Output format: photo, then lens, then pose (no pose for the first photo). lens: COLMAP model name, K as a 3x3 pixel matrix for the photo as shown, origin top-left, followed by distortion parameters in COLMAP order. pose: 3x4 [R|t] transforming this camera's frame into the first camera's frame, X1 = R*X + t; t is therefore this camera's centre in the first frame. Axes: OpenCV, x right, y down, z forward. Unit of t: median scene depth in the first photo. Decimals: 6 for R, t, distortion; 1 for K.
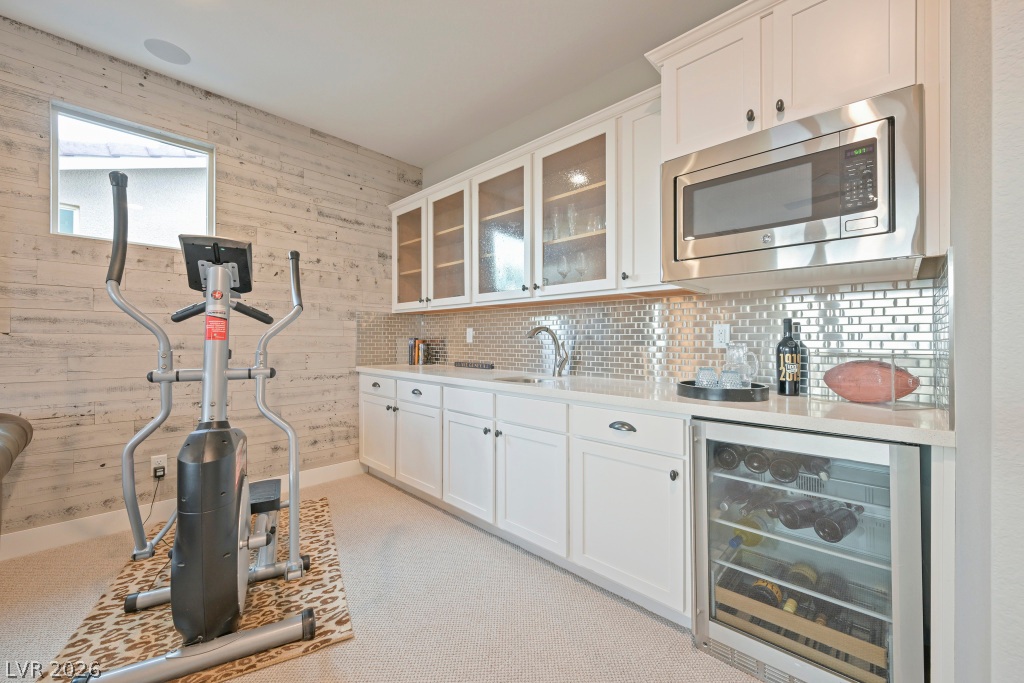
lens RADIAL K [[400.9, 0, 513.2], [0, 400.9, 336.0], [0, 0, 1]] dist [-0.002146, 0.000291]
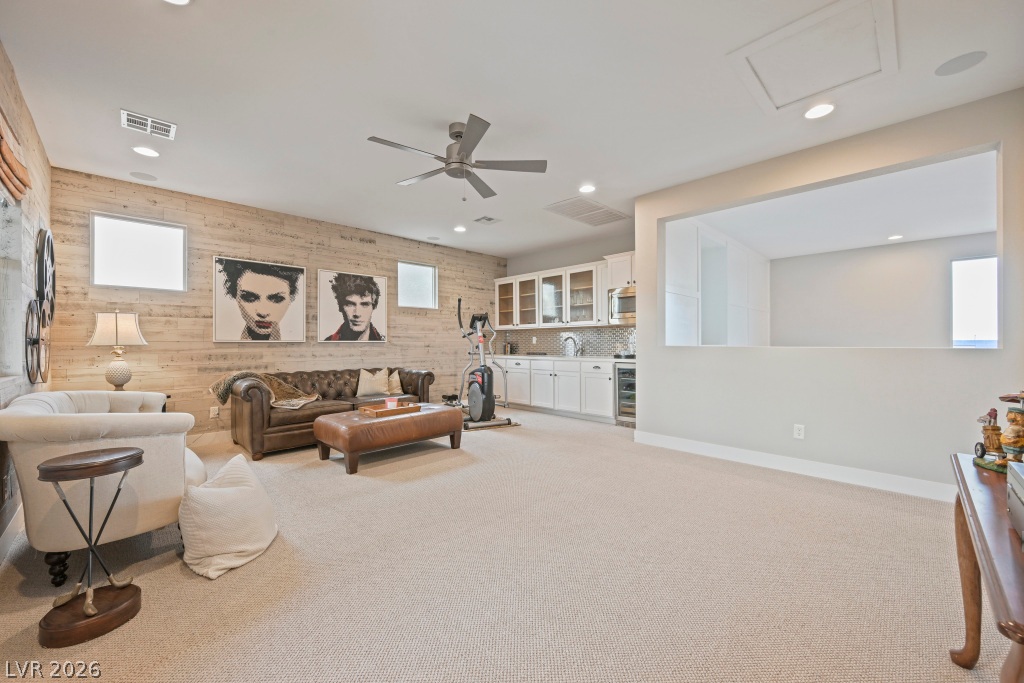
lens RADIAL K [[400.9, 0, 515.8], [0, 400.9, 347.7], [0, 0, 1]] dist [-0.002146, 0.000291]
pose [[0.999811, -0.010680, -0.016270, -0.214455], [0.011037, 0.999696, 0.022036, -0.012362], [0.016029, -0.022211, 0.999625, -1.455422]]
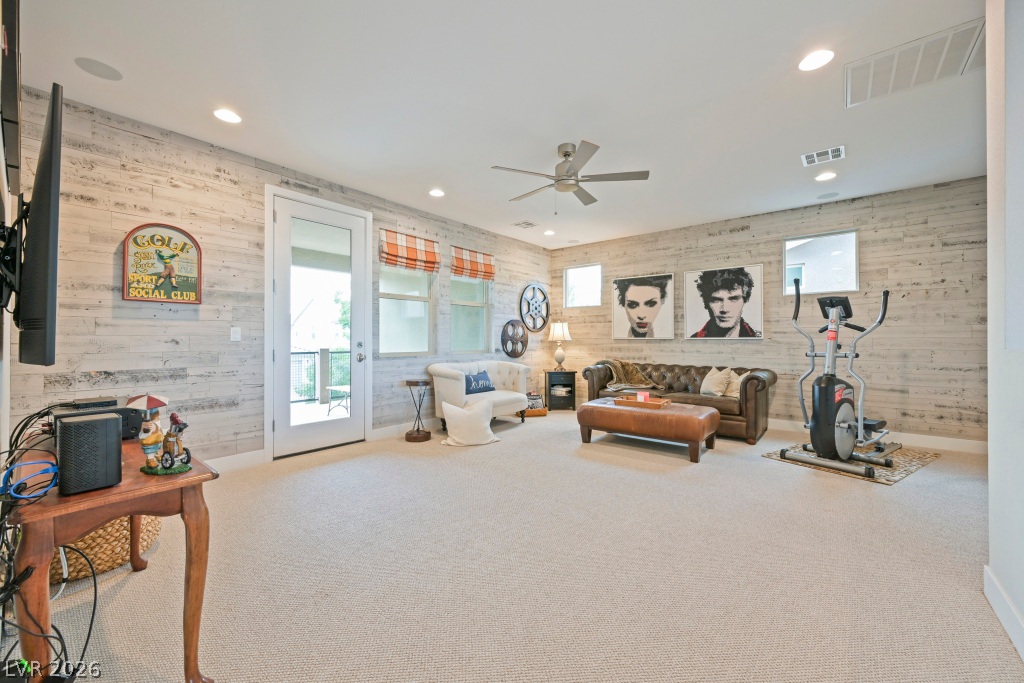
lens RADIAL K [[400.9, 0, 509.8], [0, 400.9, 344.3], [0, 0, 1]] dist [-0.002146, 0.000291]
pose [[0.070442, 0.003758, -0.997509, 0.841134], [0.010262, 0.999937, 0.004492, 0.001866], [0.997463, -0.010553, 0.070399, -0.601712]]
